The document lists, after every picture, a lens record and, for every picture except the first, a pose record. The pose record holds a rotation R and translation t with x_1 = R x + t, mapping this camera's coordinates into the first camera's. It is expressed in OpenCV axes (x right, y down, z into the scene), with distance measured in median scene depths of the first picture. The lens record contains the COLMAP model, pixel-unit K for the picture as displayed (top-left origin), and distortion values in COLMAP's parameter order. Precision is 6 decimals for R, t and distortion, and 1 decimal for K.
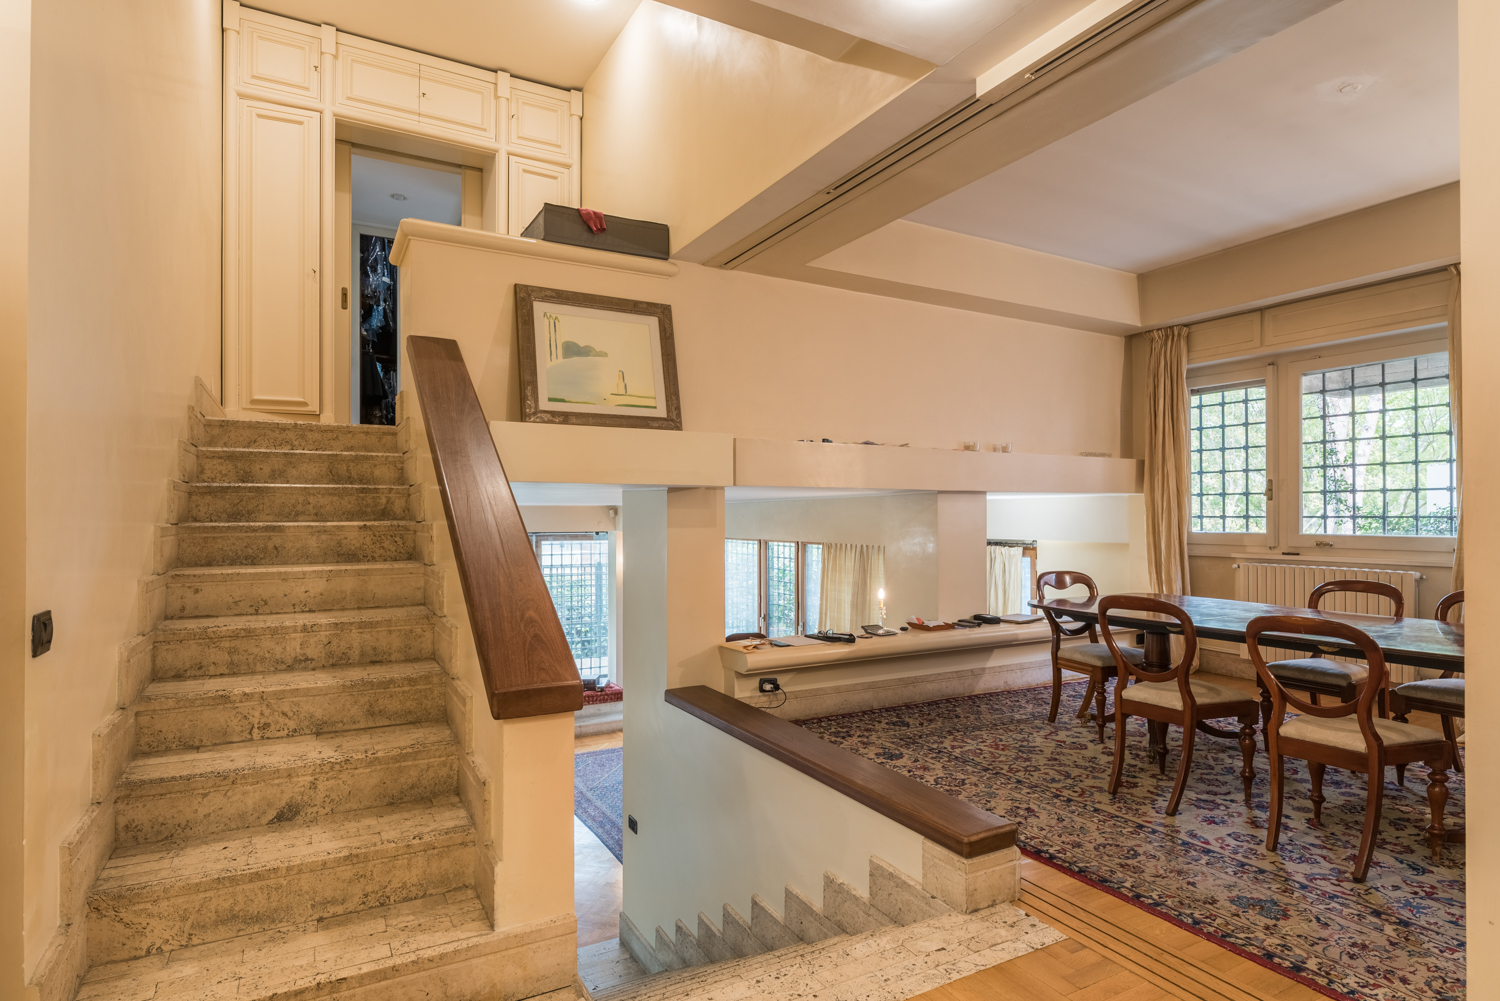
lens RADIAL K [[808.7, 0, 749.4], [0, 808.7, 507.4], [0, 0, 1]] dist [0.001542, -0.000739]
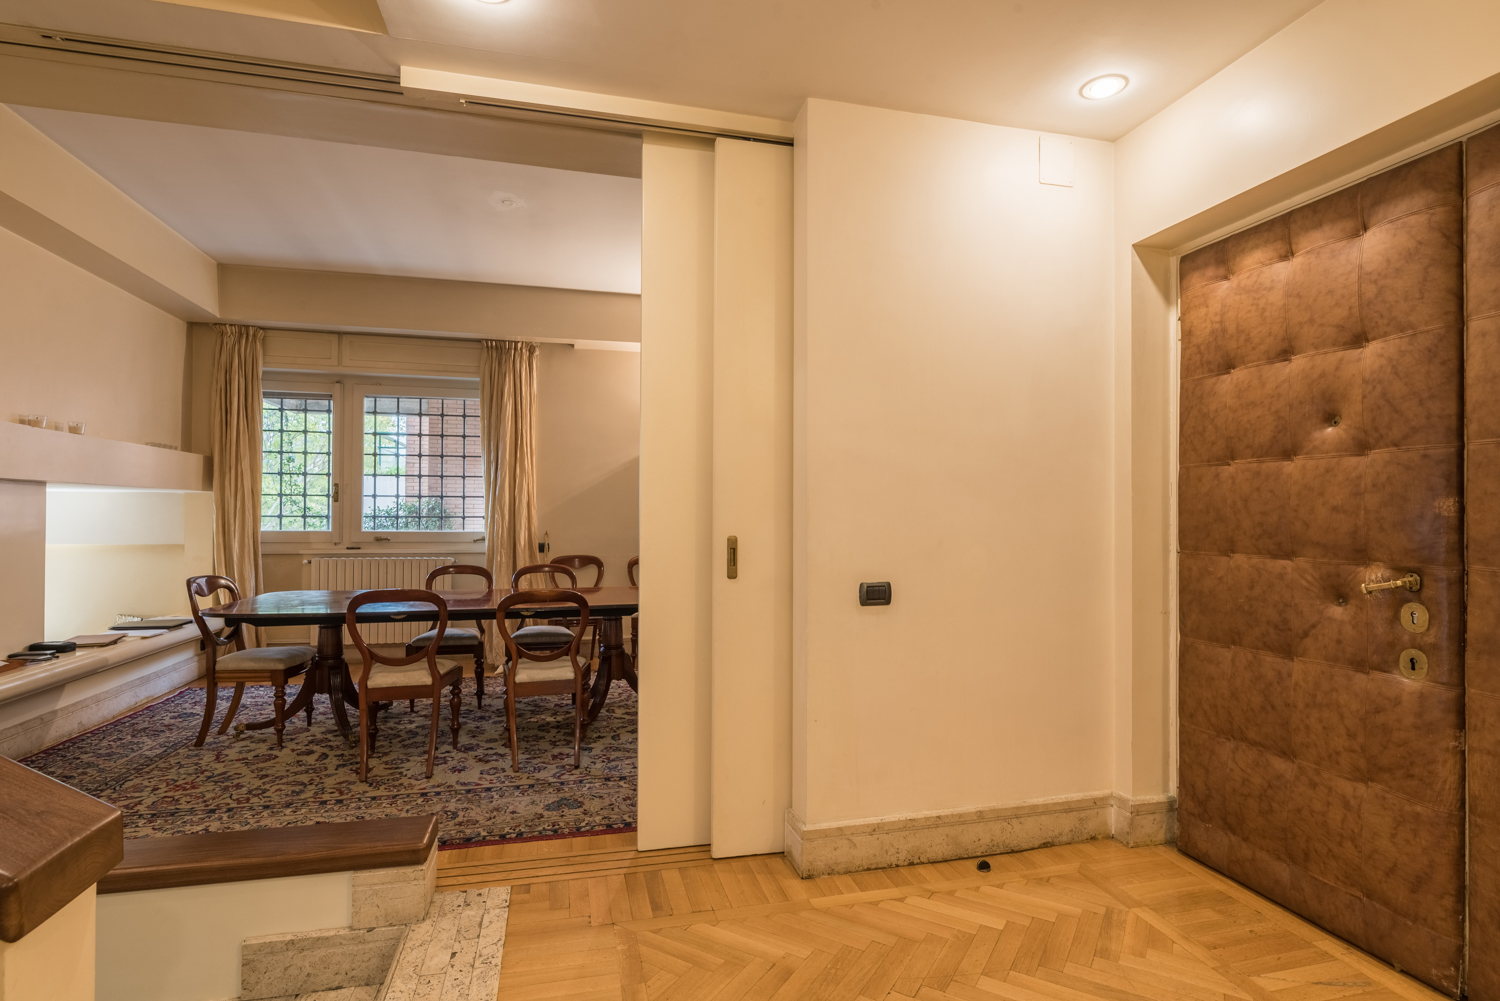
lens RADIAL K [[750.8, 0, 750.5], [0, 750.8, 508.0], [0, 0, 1]] dist [-0.002524, -0.000031]
pose [[0.252914, 0.013997, 0.967387, -0.330522], [-0.014678, 0.999836, -0.010629, 0.003574], [-0.967377, -0.011511, 0.253078, 0.249085]]
